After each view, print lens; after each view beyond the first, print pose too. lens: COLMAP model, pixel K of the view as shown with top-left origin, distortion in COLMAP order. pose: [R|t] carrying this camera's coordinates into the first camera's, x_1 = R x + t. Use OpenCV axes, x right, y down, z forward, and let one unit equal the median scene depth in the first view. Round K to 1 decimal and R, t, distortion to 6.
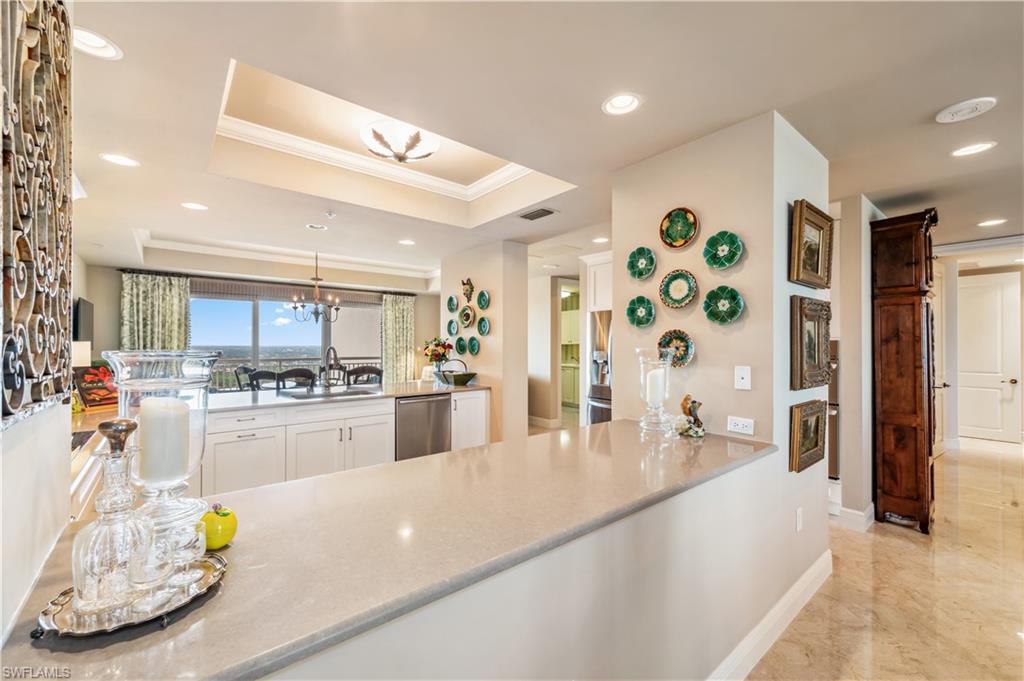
lens RADIAL K [[413.8, 0, 512.1], [0, 413.8, 340.5], [0, 0, 1]] dist [0.000104, 0.000028]
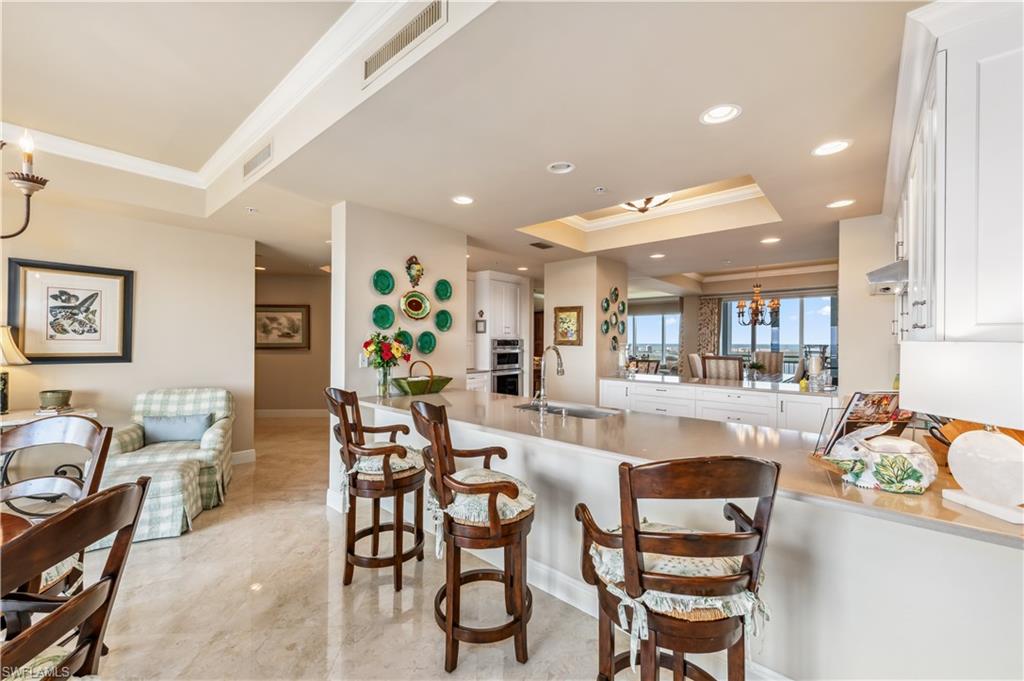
lens RADIAL K [[397.8, 0, 514.6], [0, 397.8, 341.9], [0, 0, 1]] dist [0.020855, -0.007791]
pose [[-0.166085, -0.003768, 0.986104, -1.600454], [-0.014844, 0.999889, 0.001320, 0.013679], [-0.986000, -0.014419, -0.166122, 1.719473]]
